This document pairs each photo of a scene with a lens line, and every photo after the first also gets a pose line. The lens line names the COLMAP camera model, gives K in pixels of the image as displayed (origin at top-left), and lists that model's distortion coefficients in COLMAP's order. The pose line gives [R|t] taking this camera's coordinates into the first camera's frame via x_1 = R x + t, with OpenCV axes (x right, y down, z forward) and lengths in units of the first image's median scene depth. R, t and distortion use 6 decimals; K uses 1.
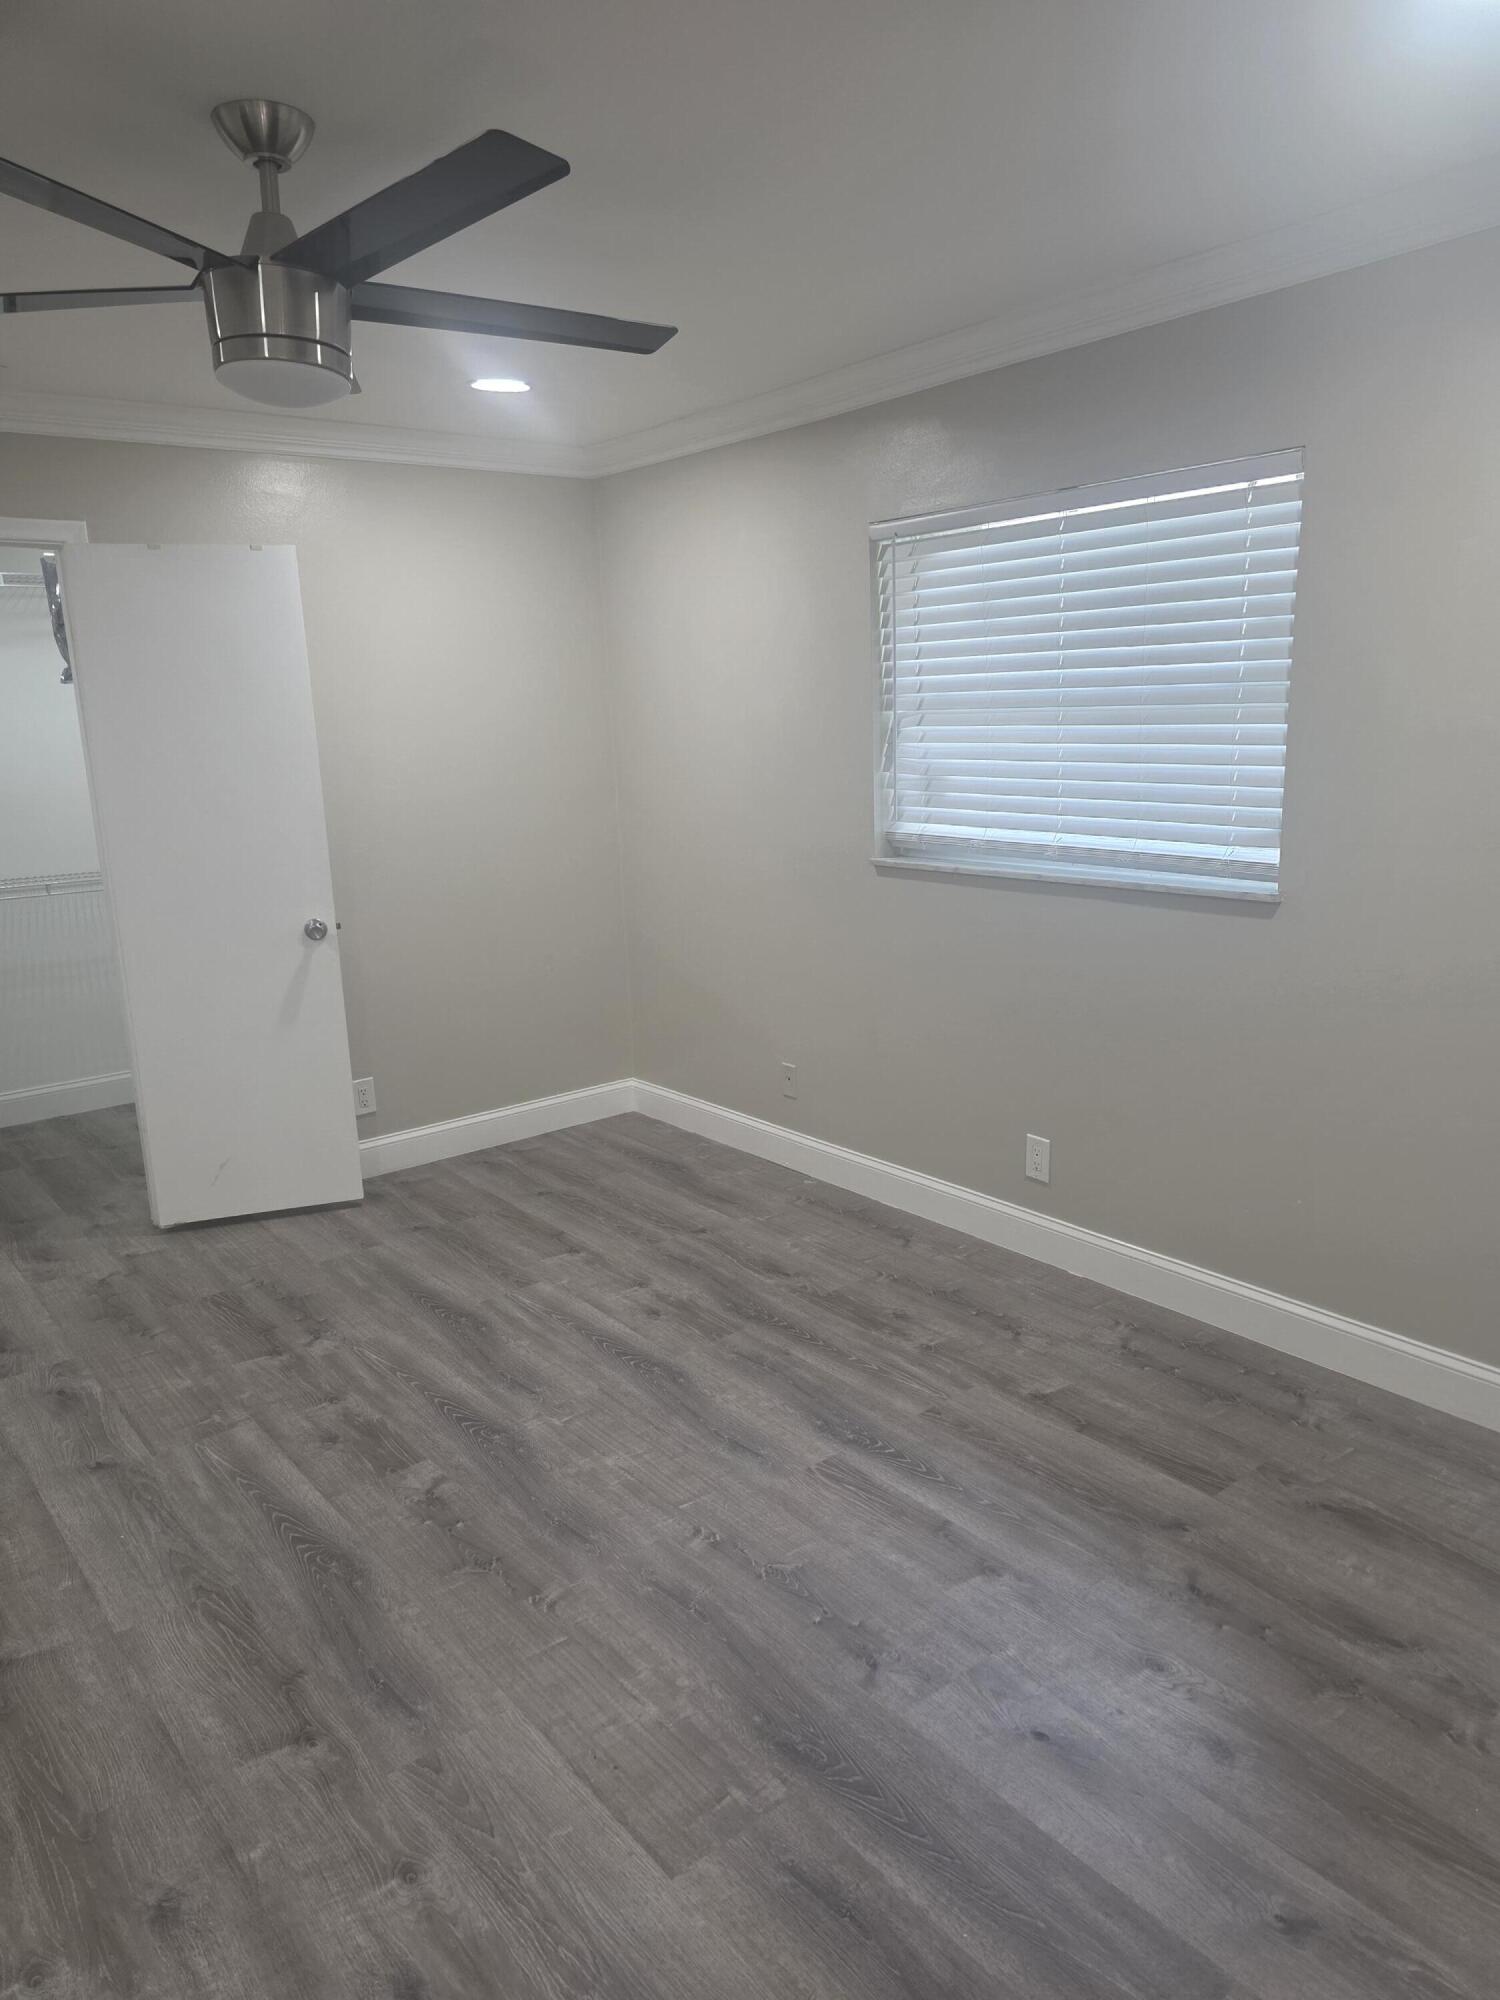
lens RADIAL K [[1341.8, 0, 734.0], [0, 1341.8, 1014.1], [0, 0, 1]] dist [0.080015, -0.065464]
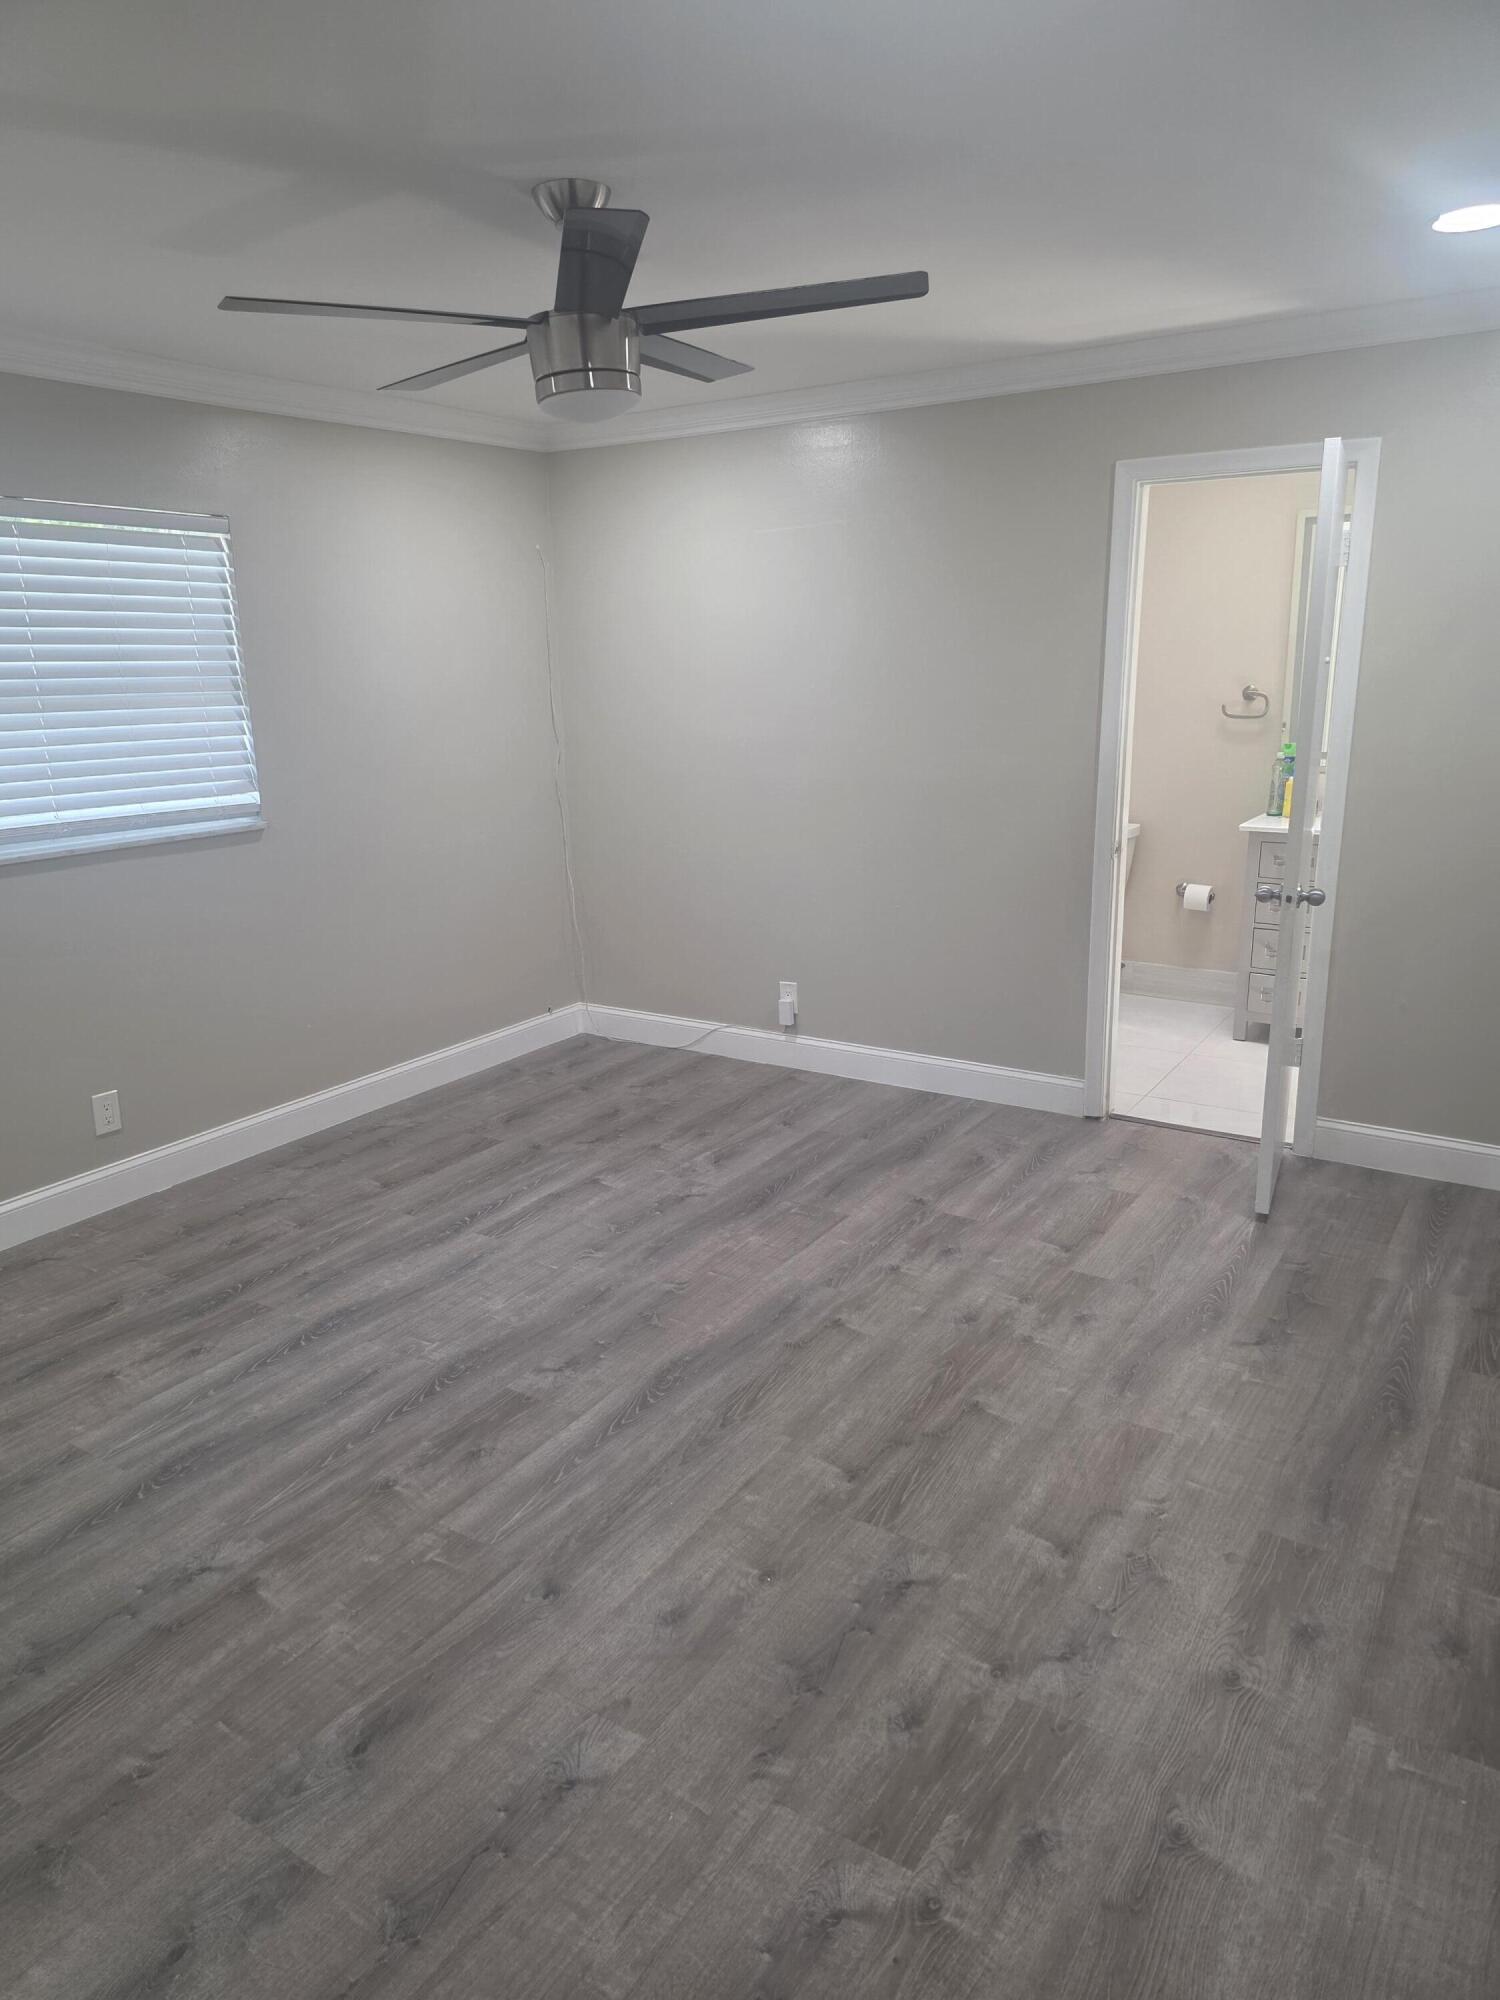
lens RADIAL K [[1341.8, 0, 734.0], [0, 1341.8, 1014.1], [0, 0, 1]] dist [0.080015, -0.065464]
pose [[-0.313000, -0.196023, 0.929304, -1.188719], [0.251788, 0.926332, 0.280201, -0.185773], [-0.915769, 0.321691, -0.240586, 0.993413]]
